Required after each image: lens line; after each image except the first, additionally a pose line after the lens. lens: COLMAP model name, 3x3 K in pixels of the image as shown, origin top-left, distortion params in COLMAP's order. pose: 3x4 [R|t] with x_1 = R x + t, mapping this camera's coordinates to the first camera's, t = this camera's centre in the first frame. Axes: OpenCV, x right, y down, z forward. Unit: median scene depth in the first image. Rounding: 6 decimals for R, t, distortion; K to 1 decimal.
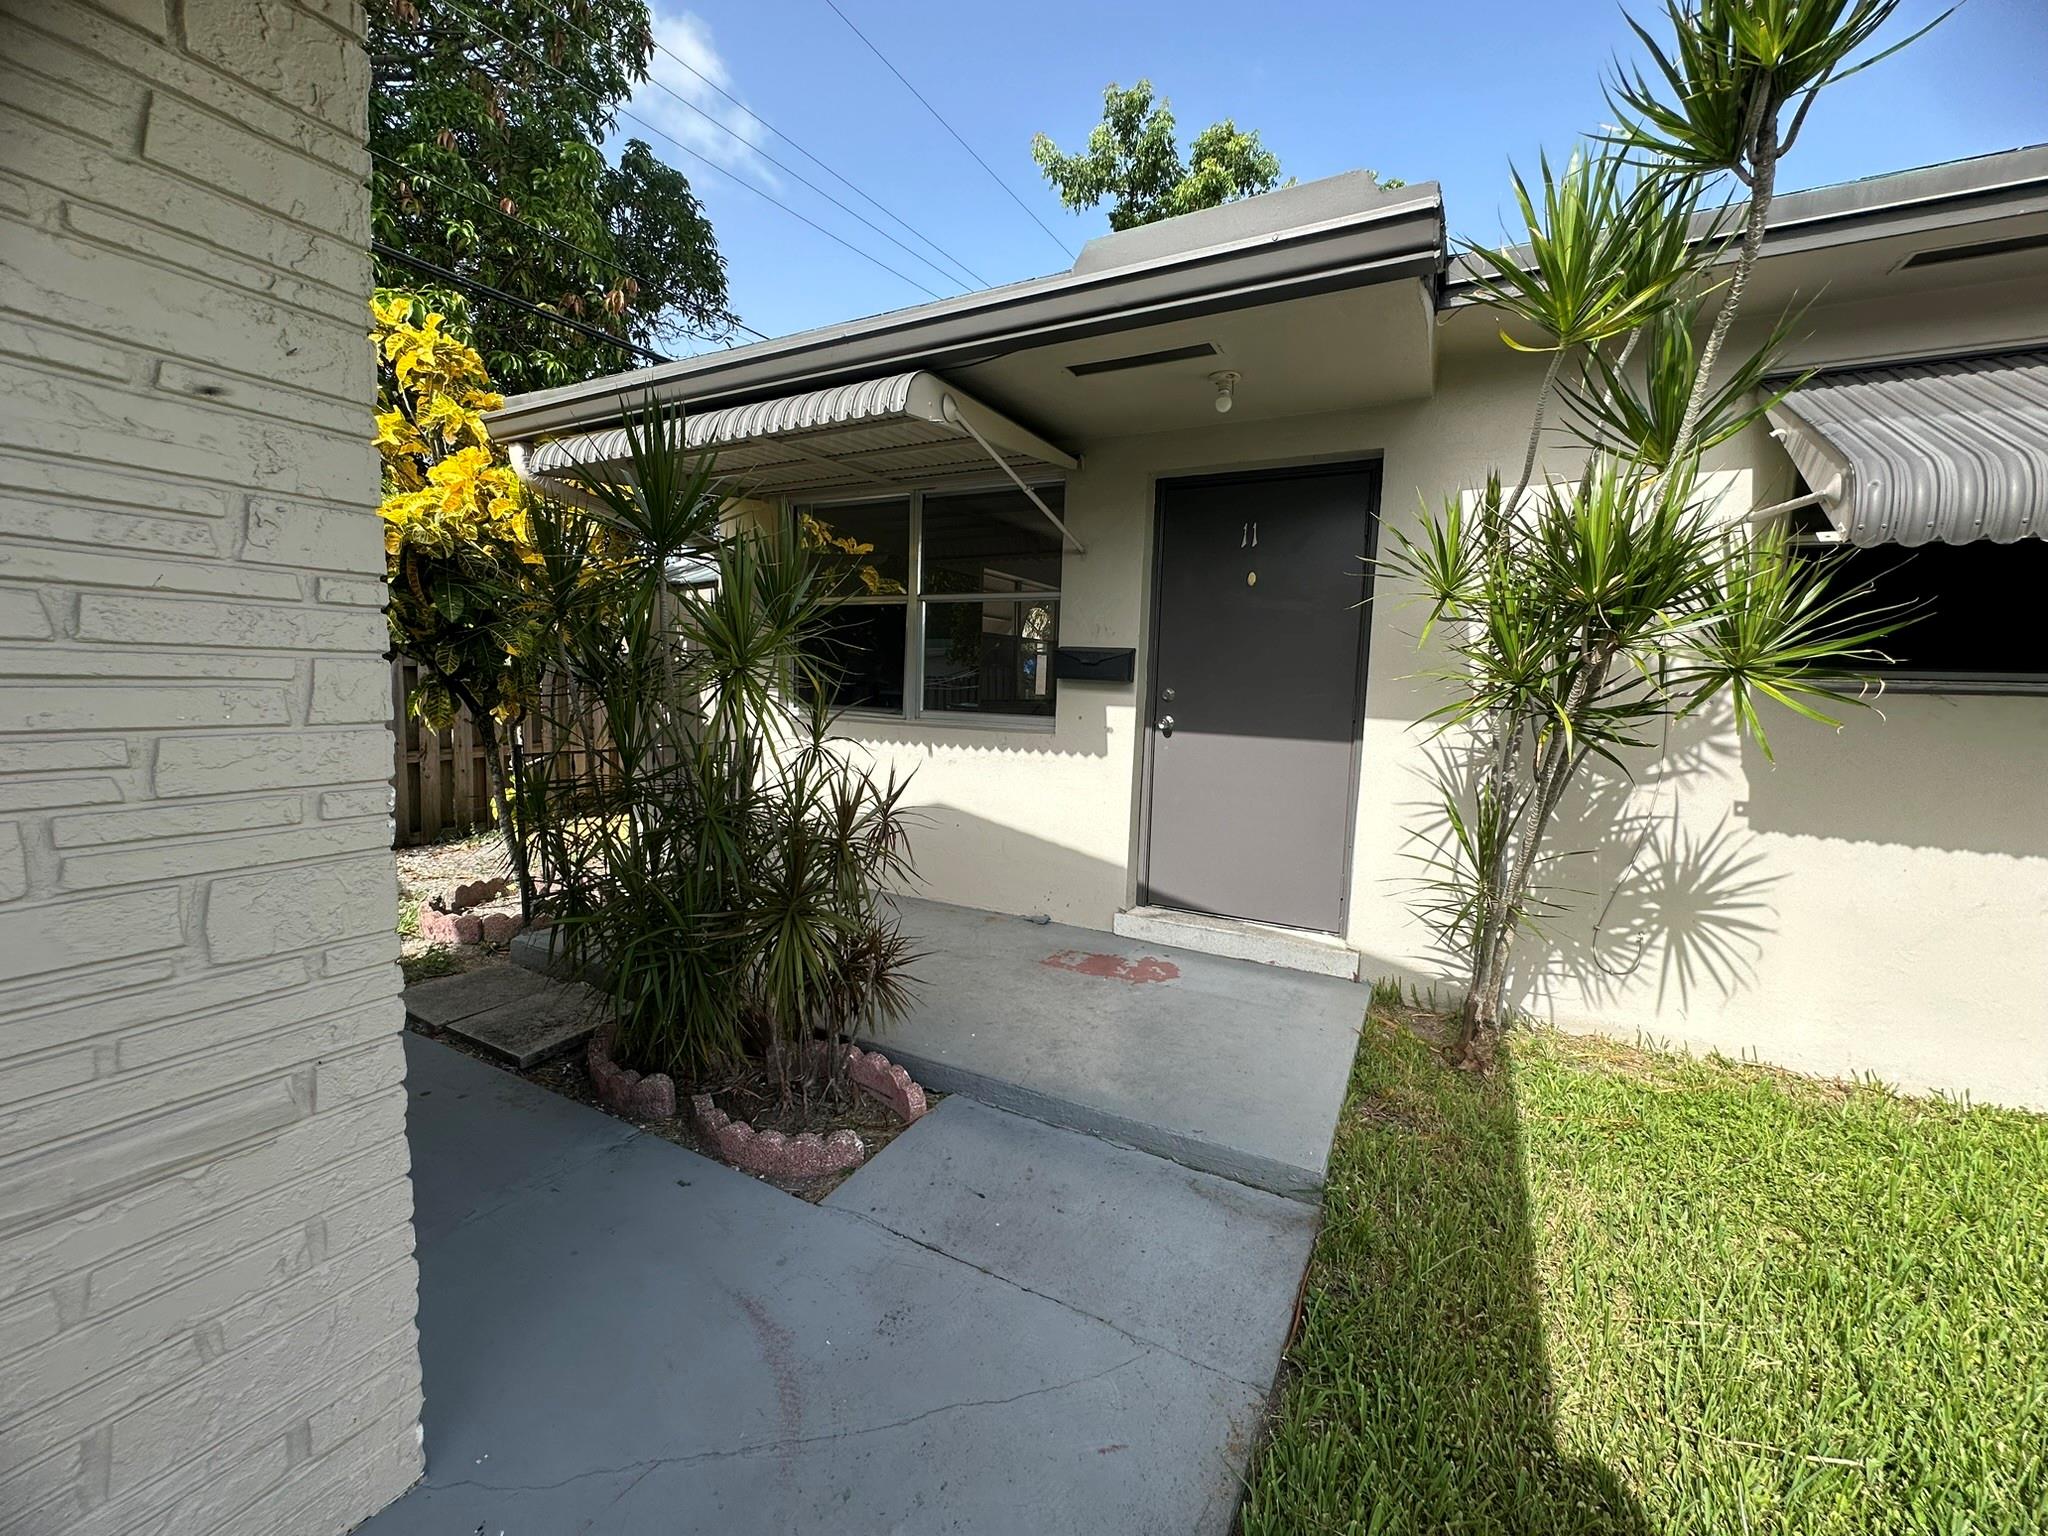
lens RADIAL K [[817.3, 0, 1023.4], [0, 817.3, 769.7], [0, 0, 1]] dist [-0.018546, 0.004469]
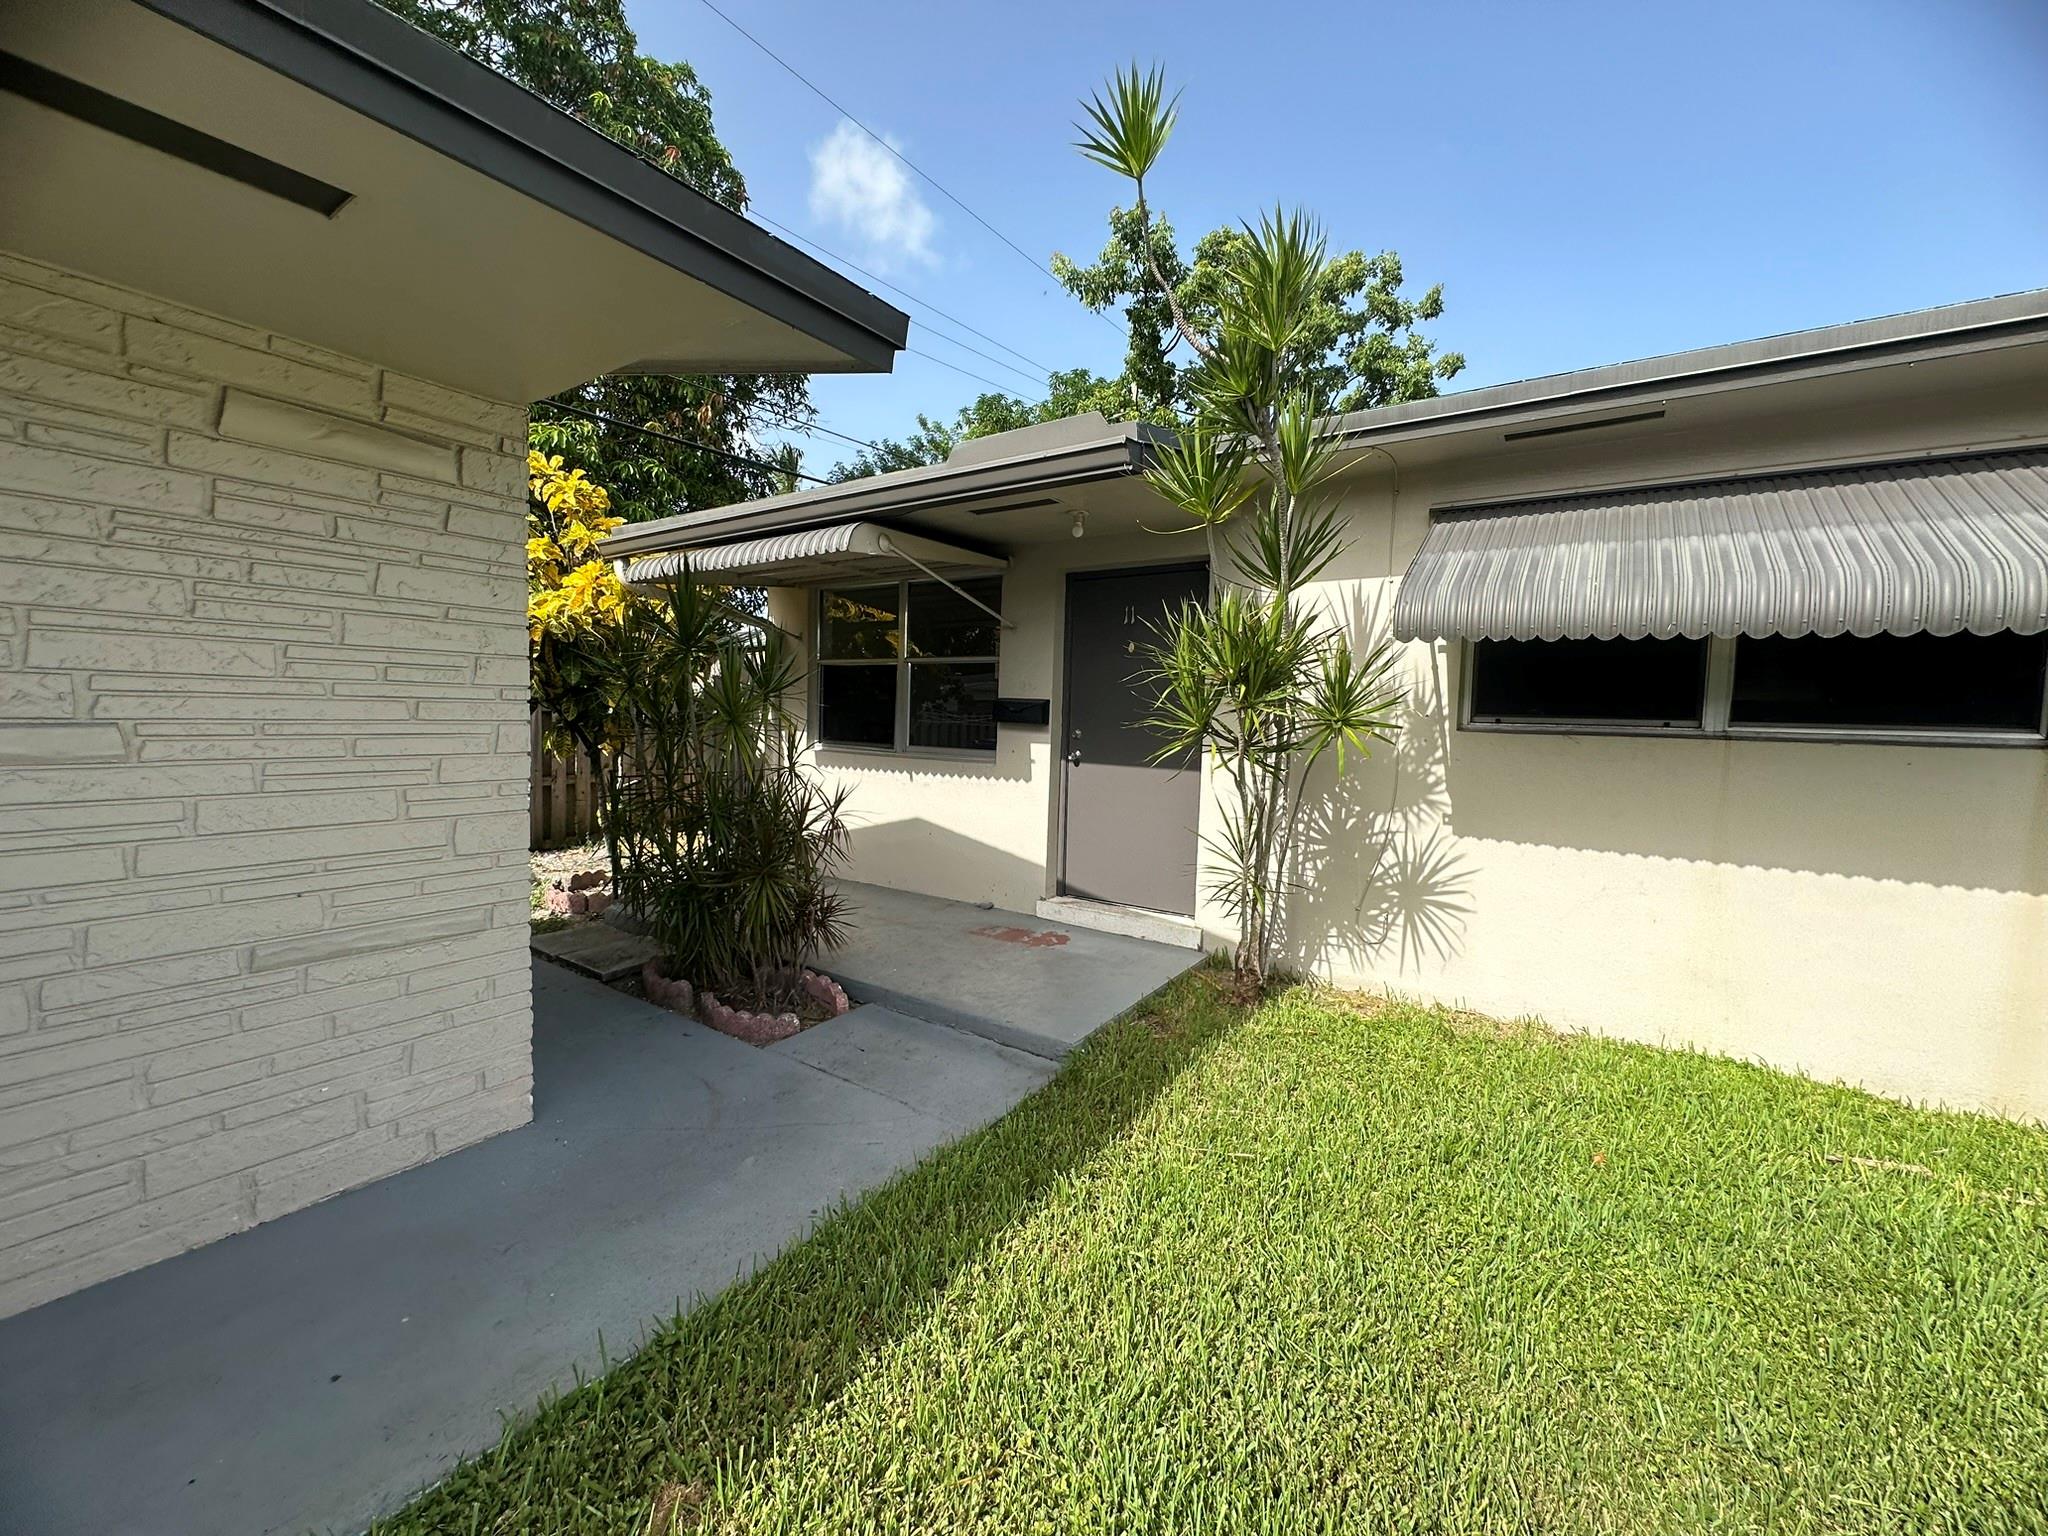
lens RADIAL K [[816.7, 0, 1018.7], [0, 816.7, 772.0], [0, 0, 1]] dist [-0.007878, -0.000407]
pose [[0.992297, 0.003878, -0.123823, 0.304441], [-0.008711, 0.999220, -0.038519, 0.025426], [0.123577, 0.039301, 0.991556, -0.386130]]
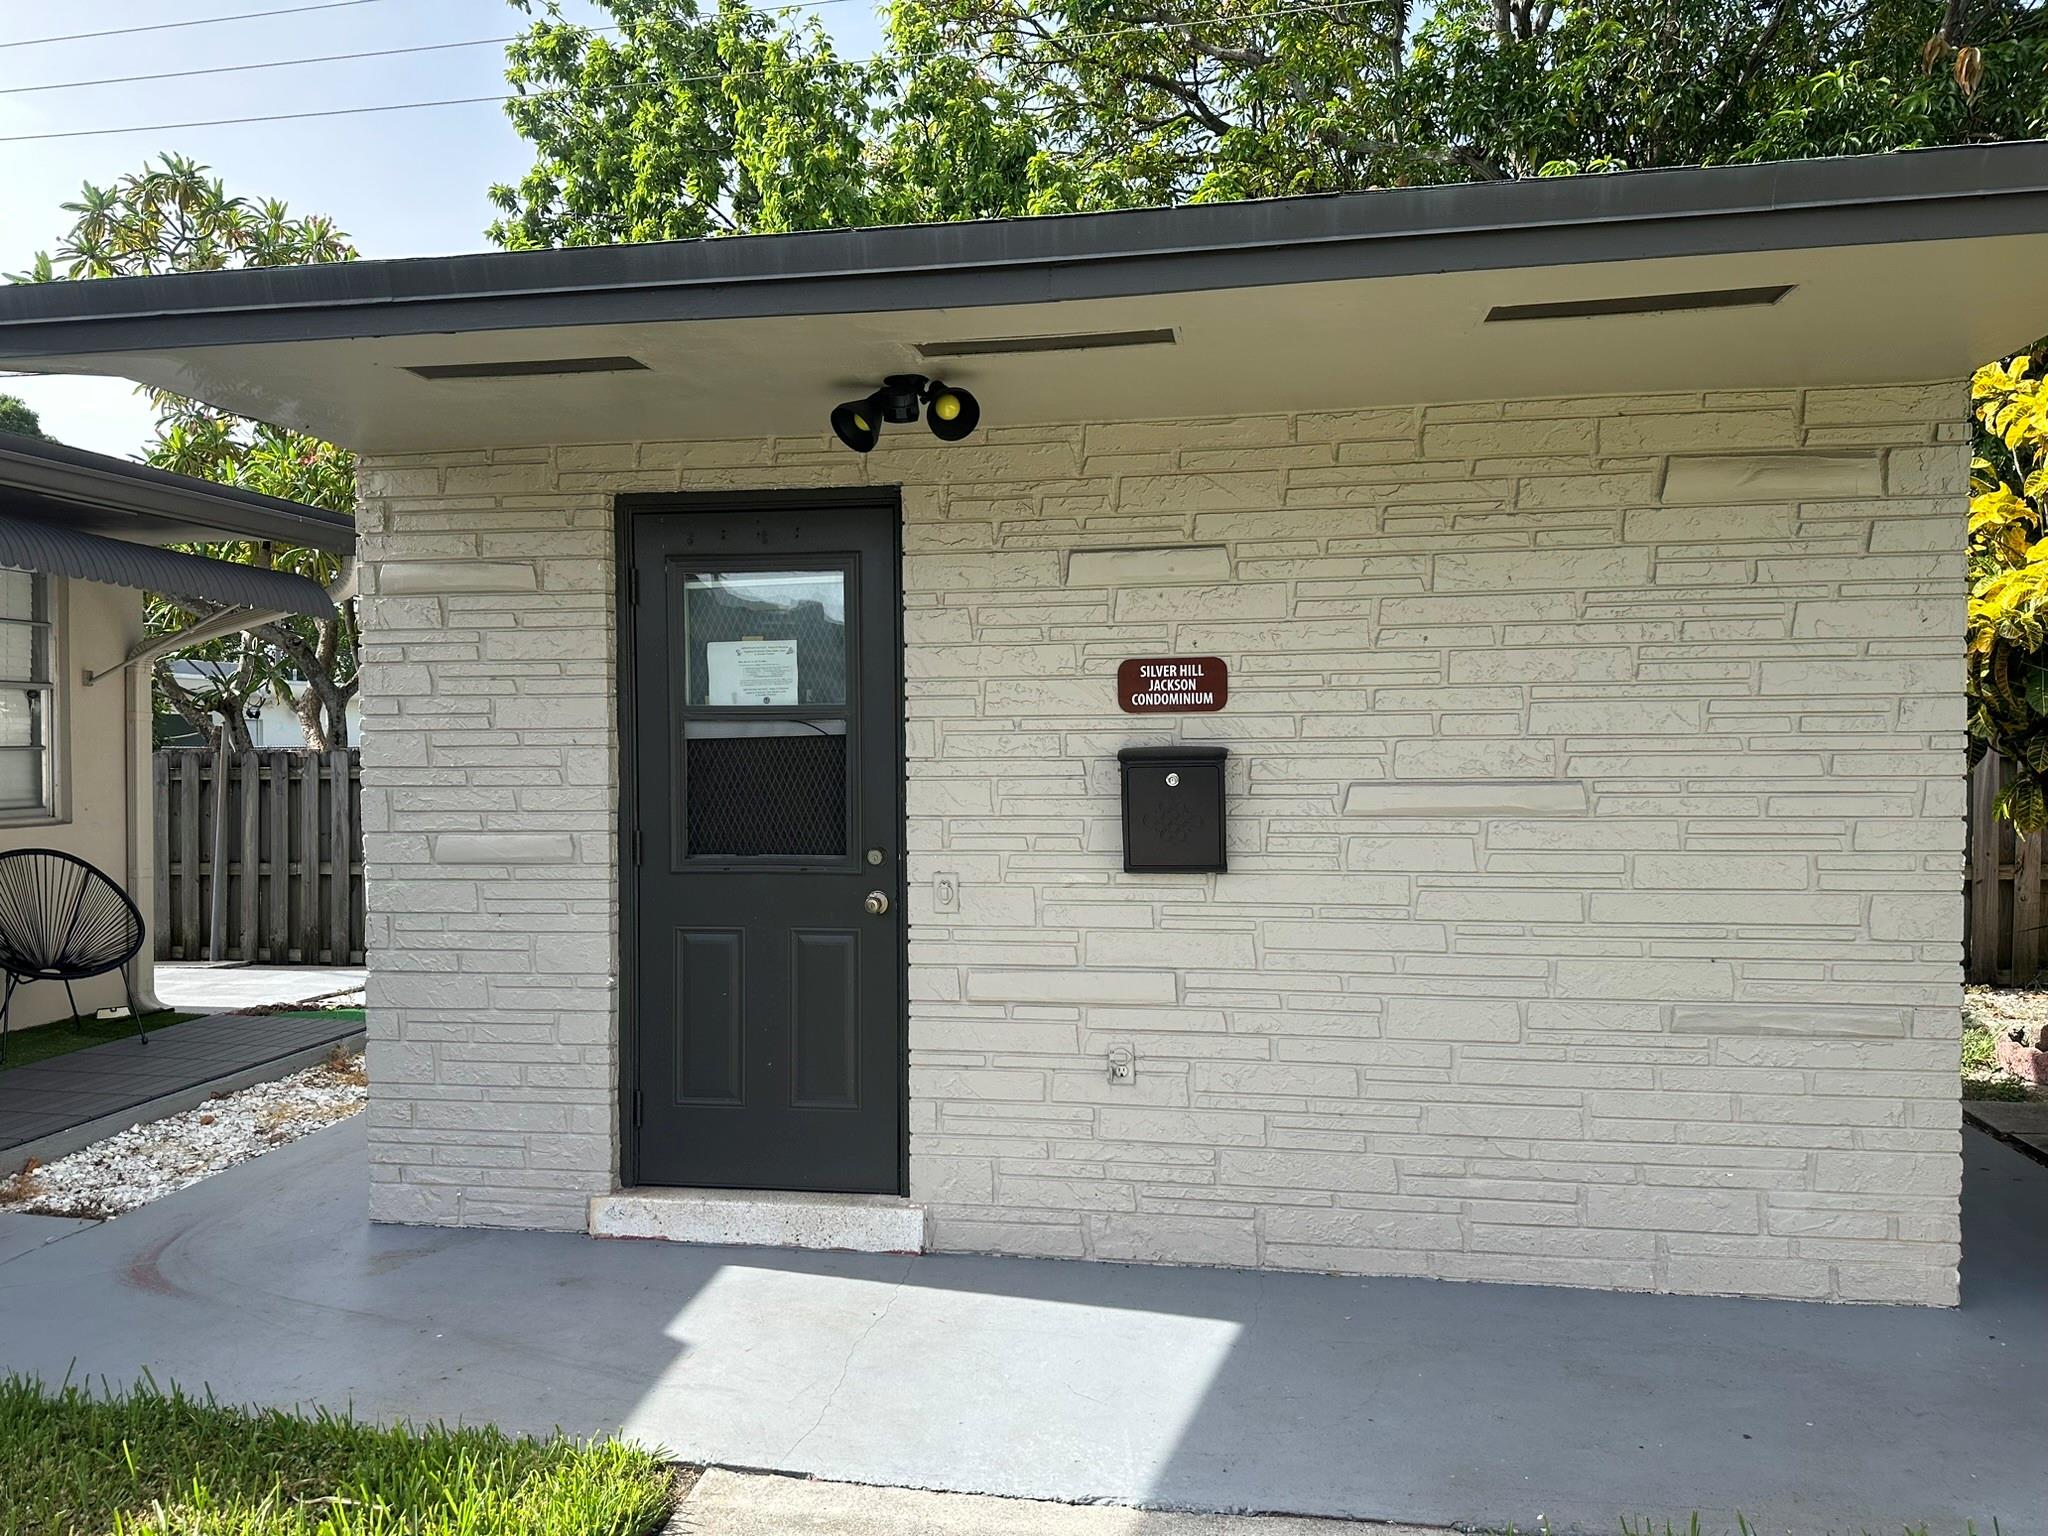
lens RADIAL K [[1461.4, 0, 1028.7], [0, 1461.4, 768.5], [0, 0, 1]] dist [0.012787, -0.009040]
pose [[0.325044, -0.018737, -0.945513, 0.558927], [-0.083057, 0.995375, -0.048278, 0.057368], [0.942044, 0.094224, 0.321985, -0.694085]]
